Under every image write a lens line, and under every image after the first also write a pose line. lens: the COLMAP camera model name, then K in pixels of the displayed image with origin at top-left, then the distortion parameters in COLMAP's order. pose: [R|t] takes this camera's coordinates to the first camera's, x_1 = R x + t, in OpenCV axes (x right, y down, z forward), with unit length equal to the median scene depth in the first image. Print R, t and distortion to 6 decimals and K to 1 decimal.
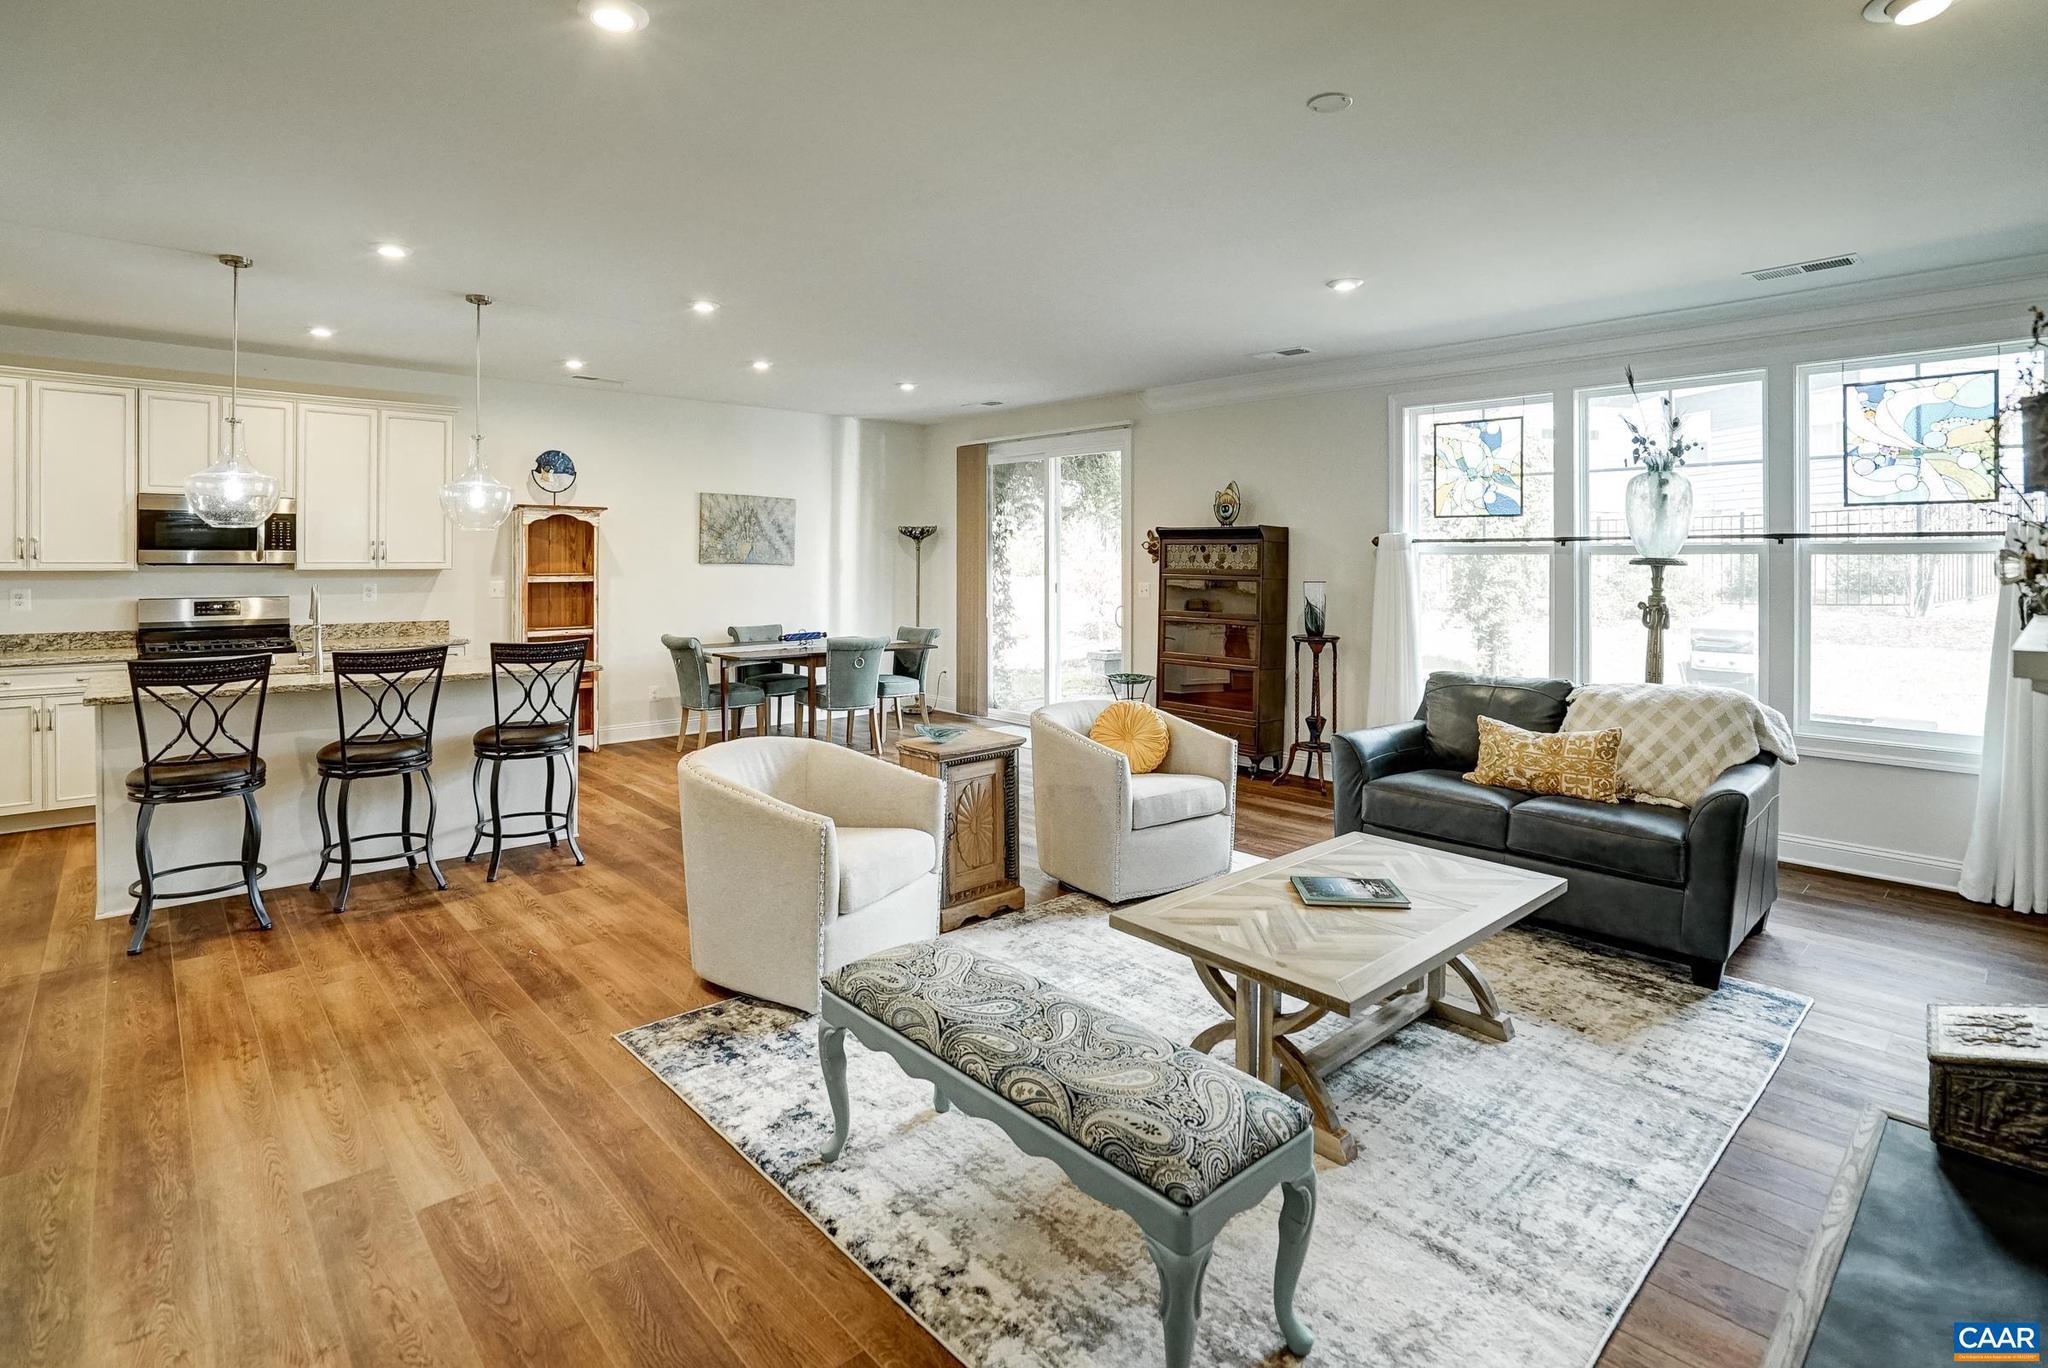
lens RADIAL K [[1004.2, 0, 990.8], [0, 1004.2, 562.5], [0, 0, 1]] dist [-0.053385, 0.023134]
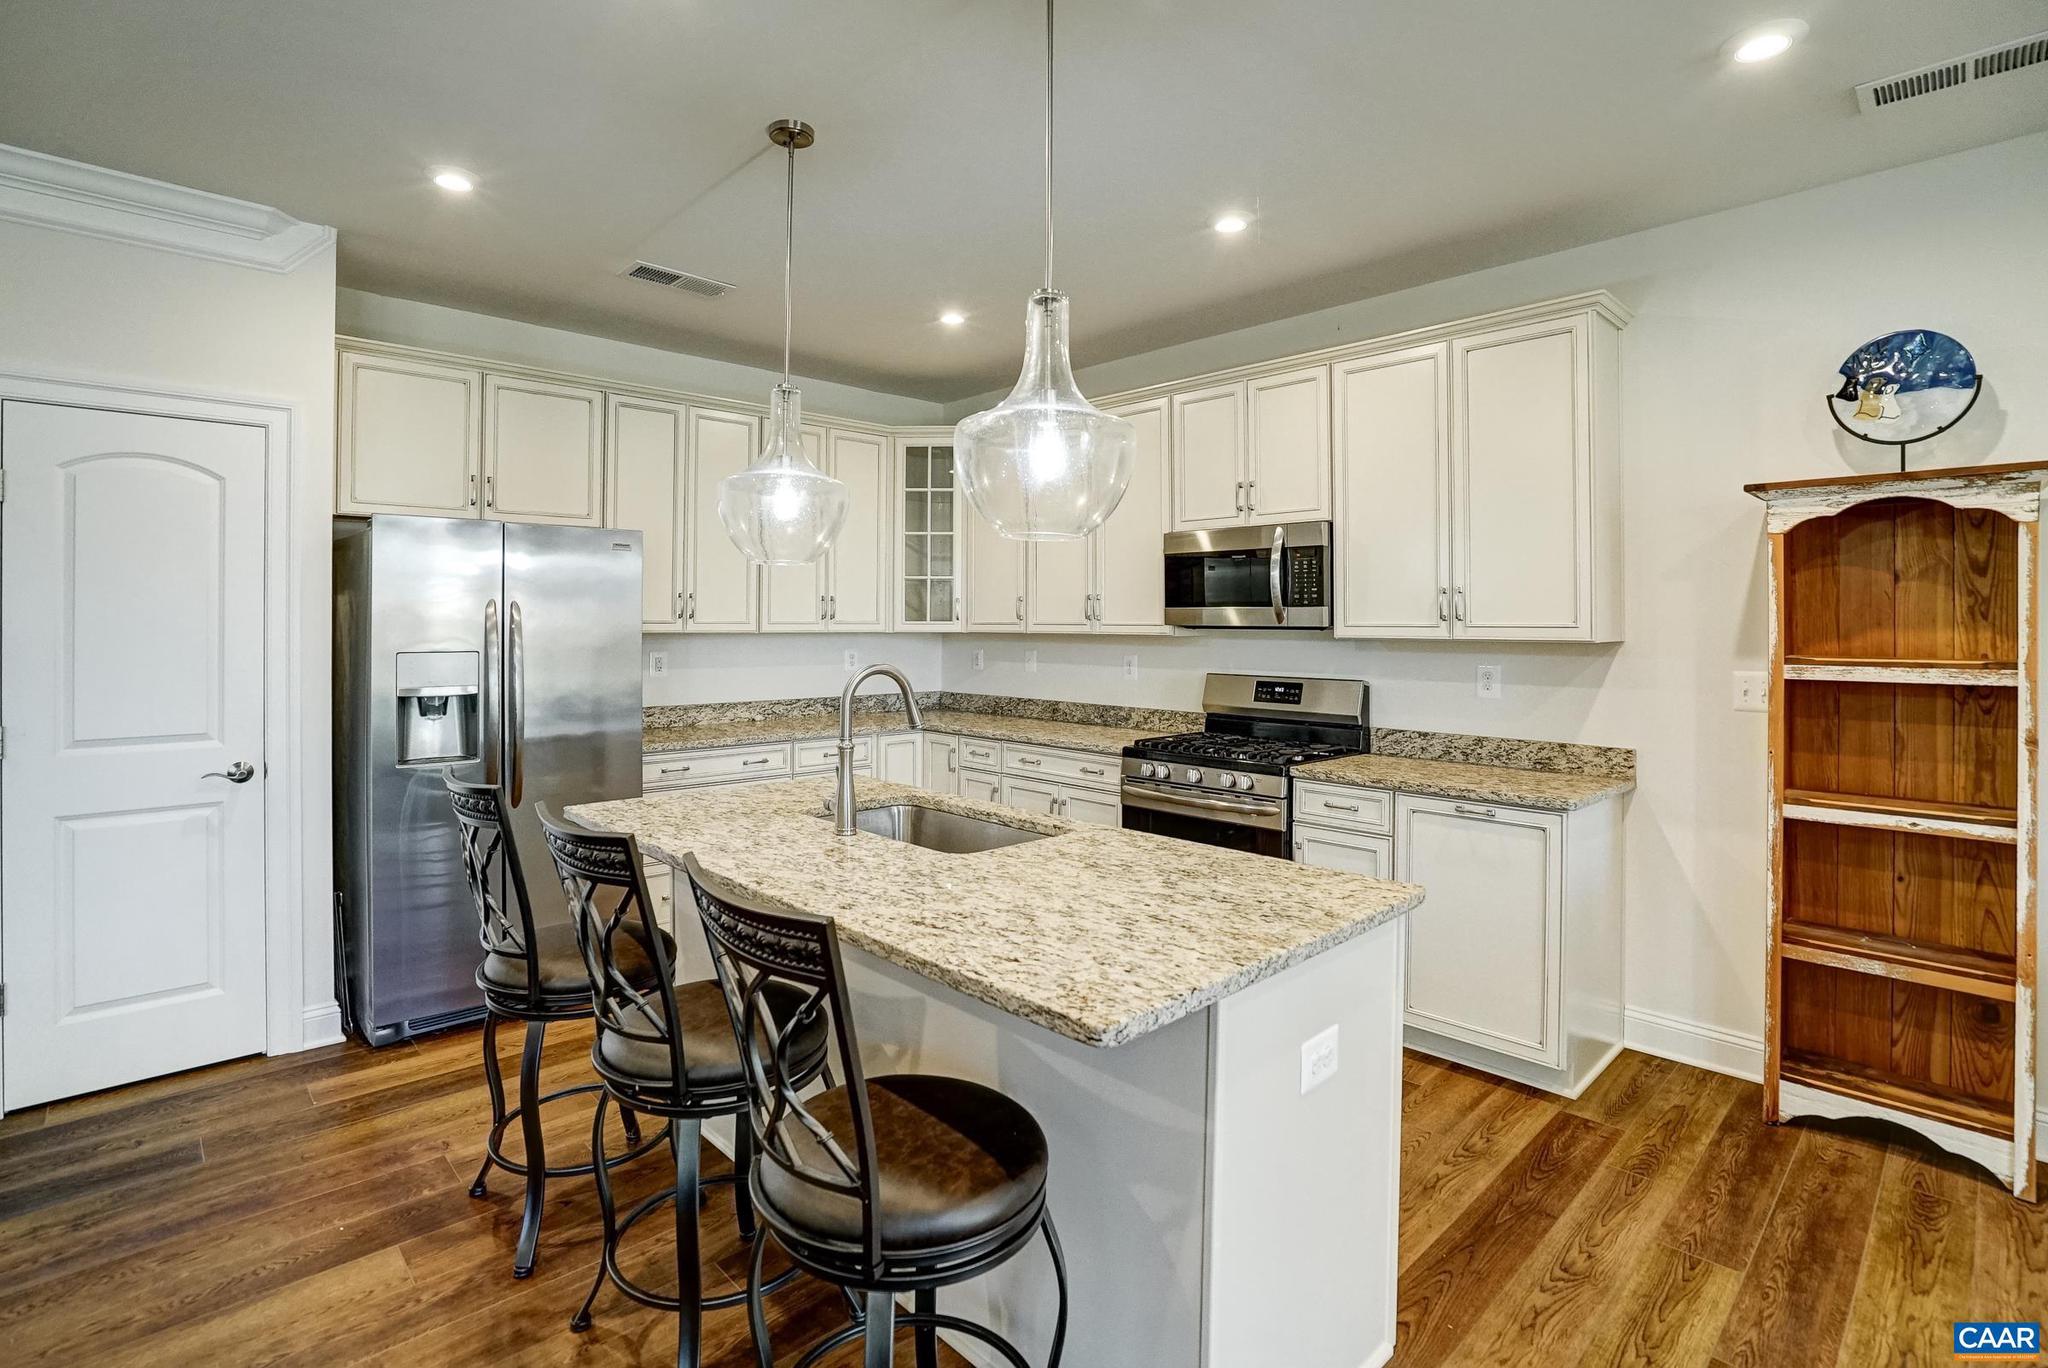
lens RADIAL K [[973.6, 0, 1026.6], [0, 973.6, 613.8], [0, 0, 1]] dist [-0.048308, 0.018072]
pose [[0.047631, -0.009736, -0.998818, -0.125258], [-0.006057, 0.999931, -0.010036, -0.000448], [0.998847, 0.006528, 0.047569, 0.838369]]
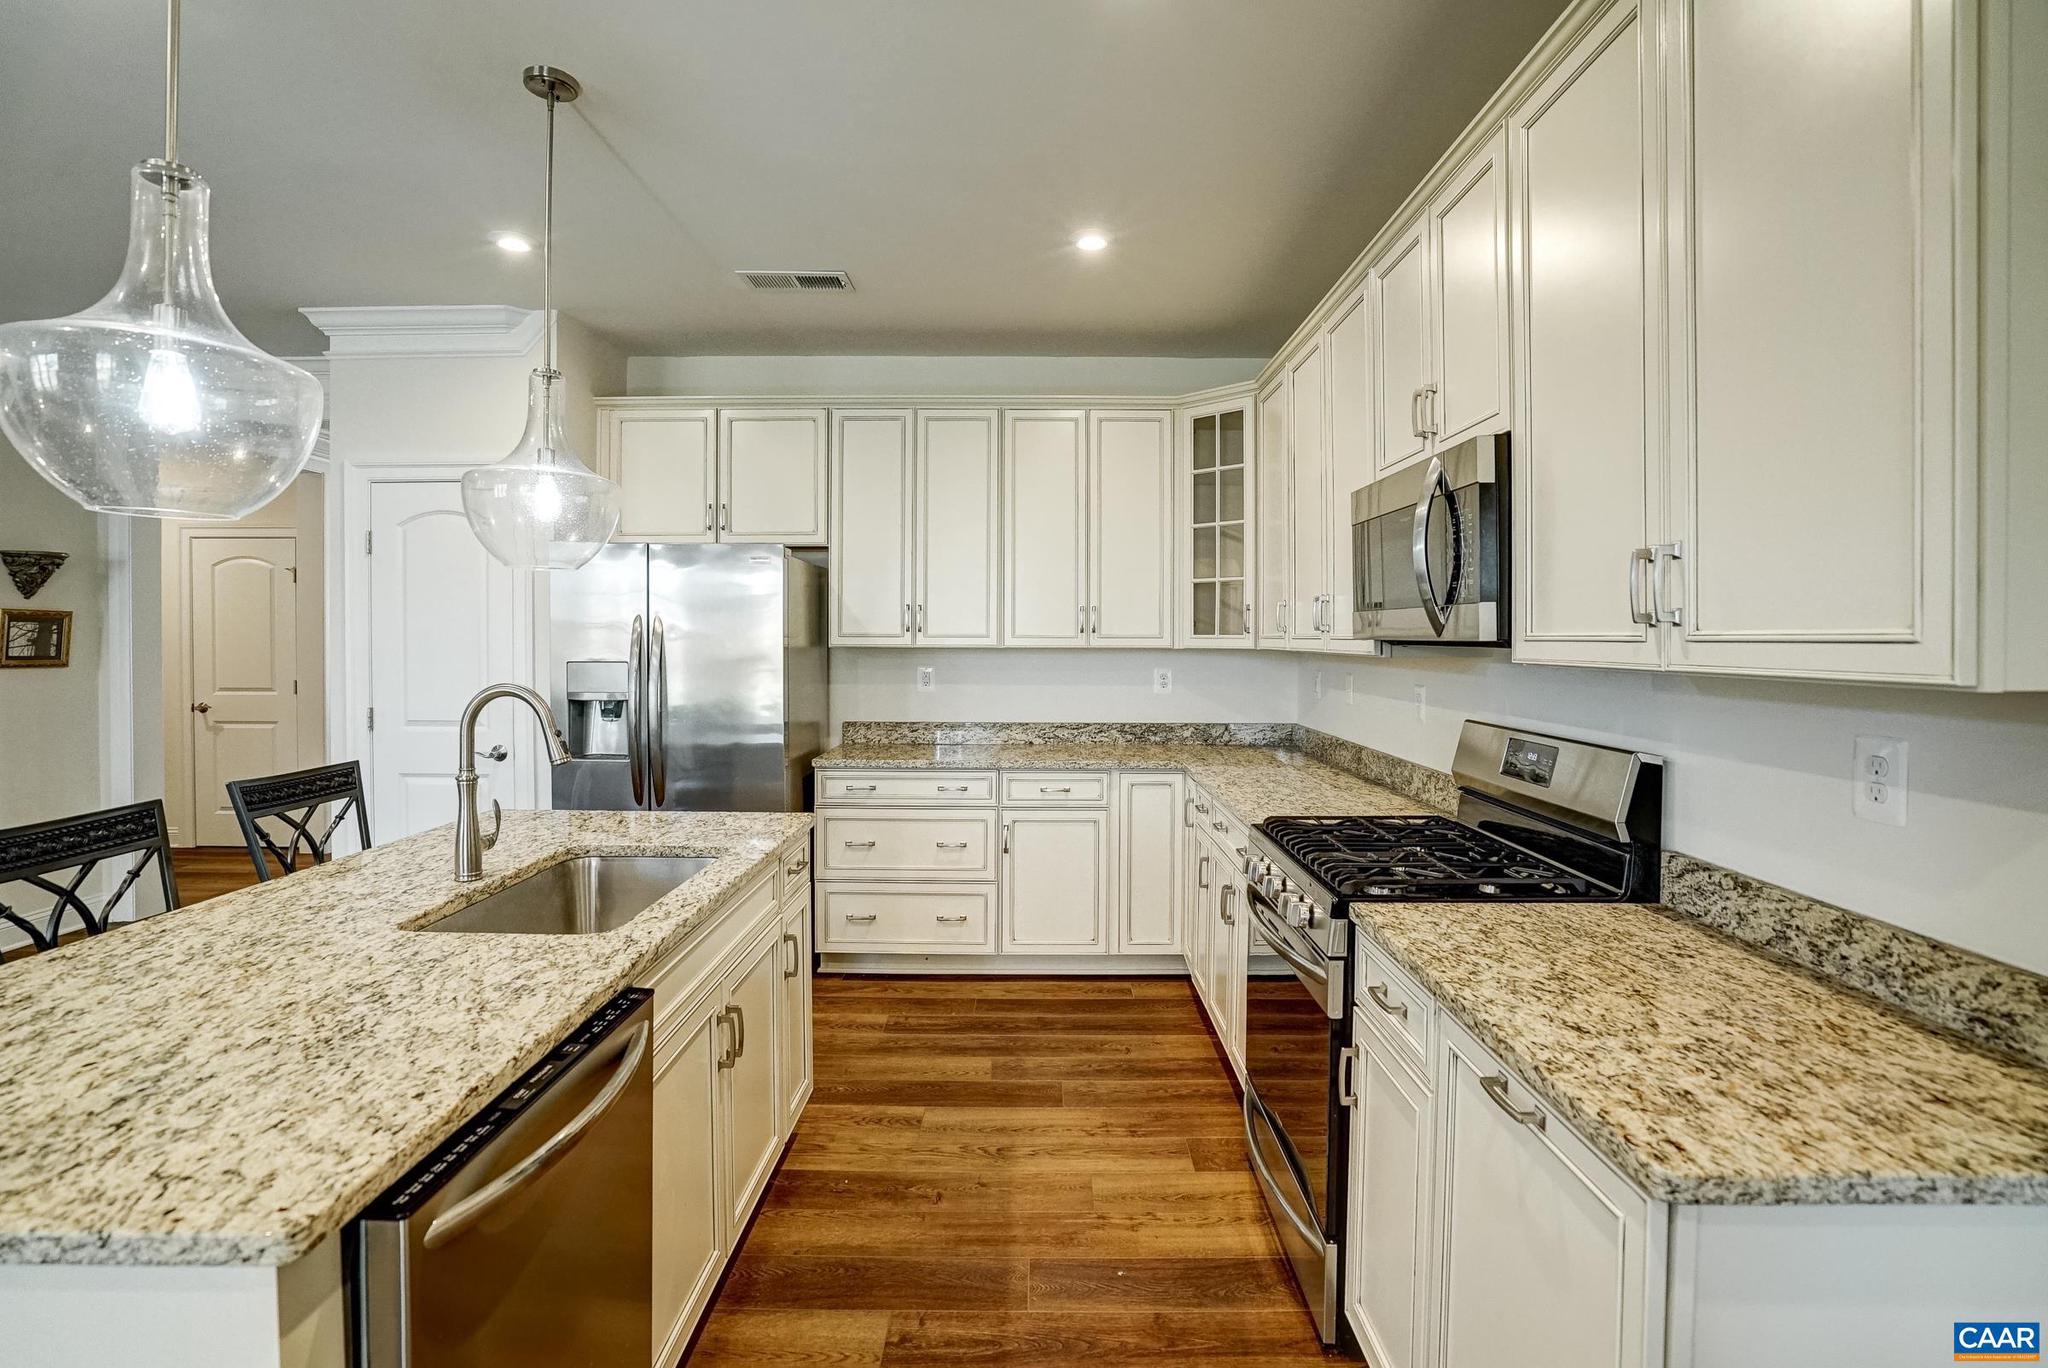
lens RADIAL K [[965.5, 0, 1052.2], [0, 965.5, 640.9], [0, 0, 1]] dist [-0.051717, 0.019653]
pose [[-0.650841, -0.000705, -0.759214, -0.415605], [-0.006018, 0.999973, 0.004231, 0.000180], [0.759190, 0.007323, -0.650828, 1.162809]]
